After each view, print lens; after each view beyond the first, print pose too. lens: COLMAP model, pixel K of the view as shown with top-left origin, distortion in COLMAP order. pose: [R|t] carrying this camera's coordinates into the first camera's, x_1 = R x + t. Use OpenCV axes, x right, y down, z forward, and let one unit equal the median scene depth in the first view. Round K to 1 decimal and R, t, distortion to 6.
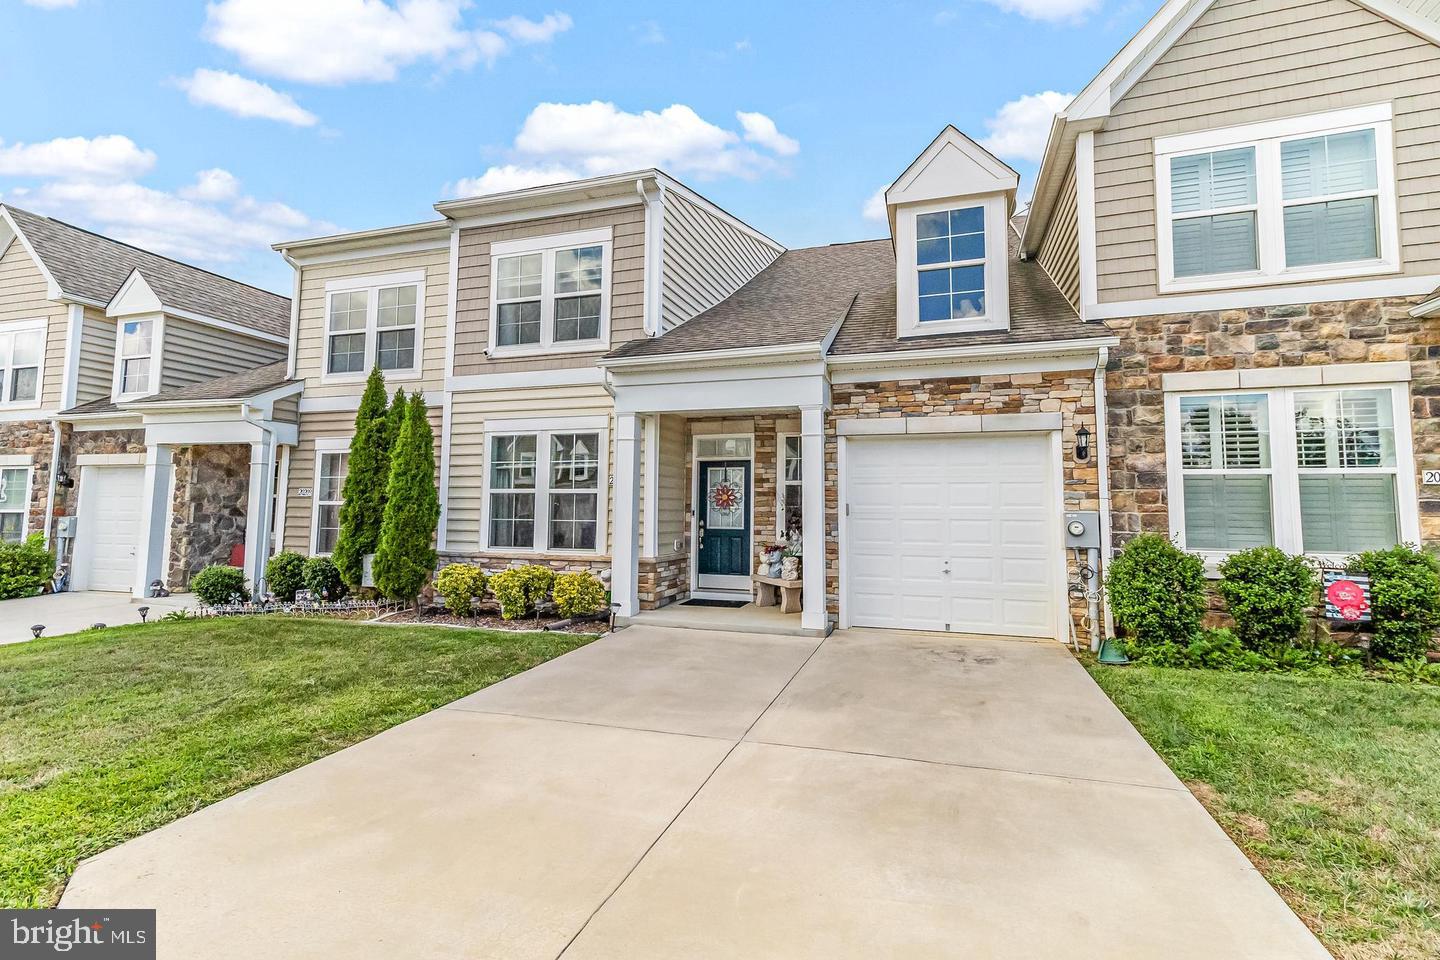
lens RADIAL K [[682.1, 0, 718.7], [0, 682.1, 475.3], [0, 0, 1]] dist [0.011487, 0.006253]
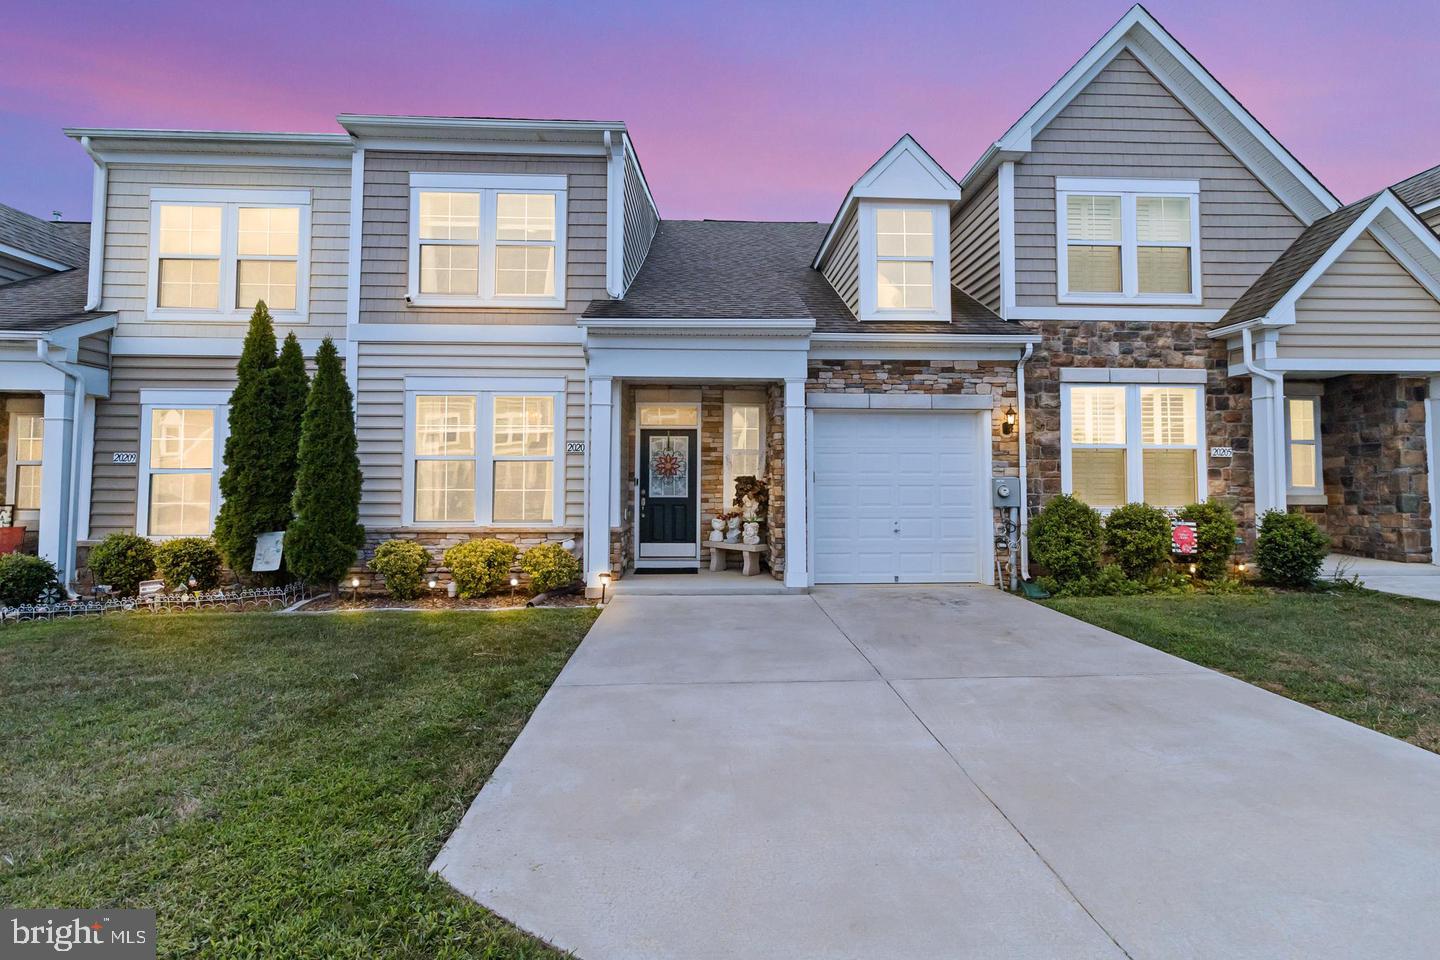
lens RADIAL K [[682.1, 0, 733.8], [0, 682.1, 475.2], [0, 0, 1]] dist [0.011487, 0.006253]
pose [[0.933930, -0.001093, 0.357454, -0.294970], [-0.012994, 0.999230, 0.037008, 0.008299], [-0.357219, -0.039208, 0.933197, 0.028927]]
